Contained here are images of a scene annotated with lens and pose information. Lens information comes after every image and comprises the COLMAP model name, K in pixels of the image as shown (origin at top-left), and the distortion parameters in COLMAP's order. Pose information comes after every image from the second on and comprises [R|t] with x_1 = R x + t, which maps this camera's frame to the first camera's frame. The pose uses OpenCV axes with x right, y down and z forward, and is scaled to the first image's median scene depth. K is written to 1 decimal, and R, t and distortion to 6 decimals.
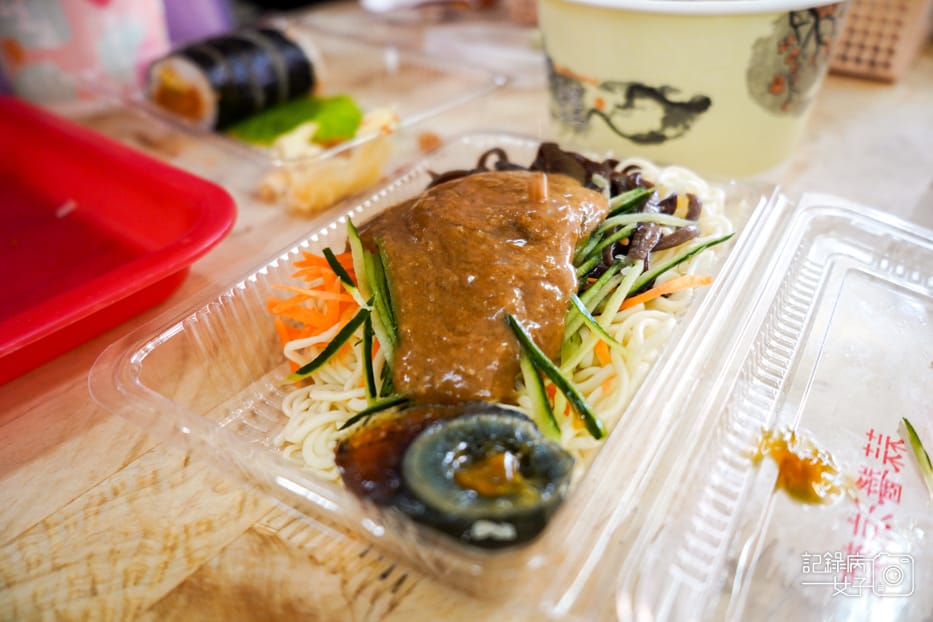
lens RADIAL K [[745.4, 0, 466.5], [0, 745.4, 311.0], [0, 0, 1]] dist [-0.006576, -0.002129]
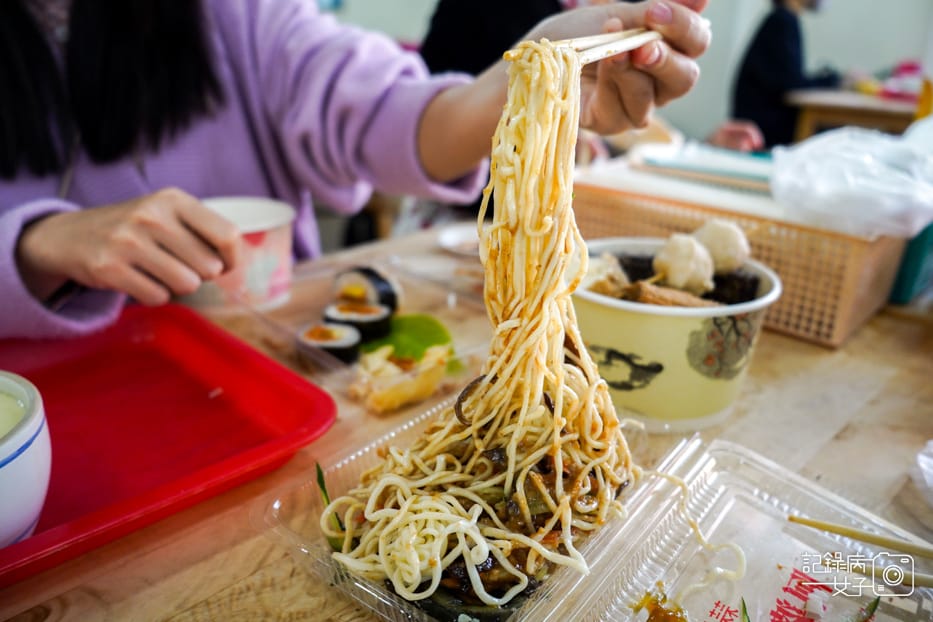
lens RADIAL K [[745.4, 0, 466.5], [0, 745.4, 311.0], [0, 0, 1]] dist [-0.006576, -0.002129]
pose [[0.992991, 0.088946, -0.077828, 0.056016], [-0.104540, 0.968198, -0.227296, -0.017248], [0.055135, 0.233839, 0.970711, -0.528816]]
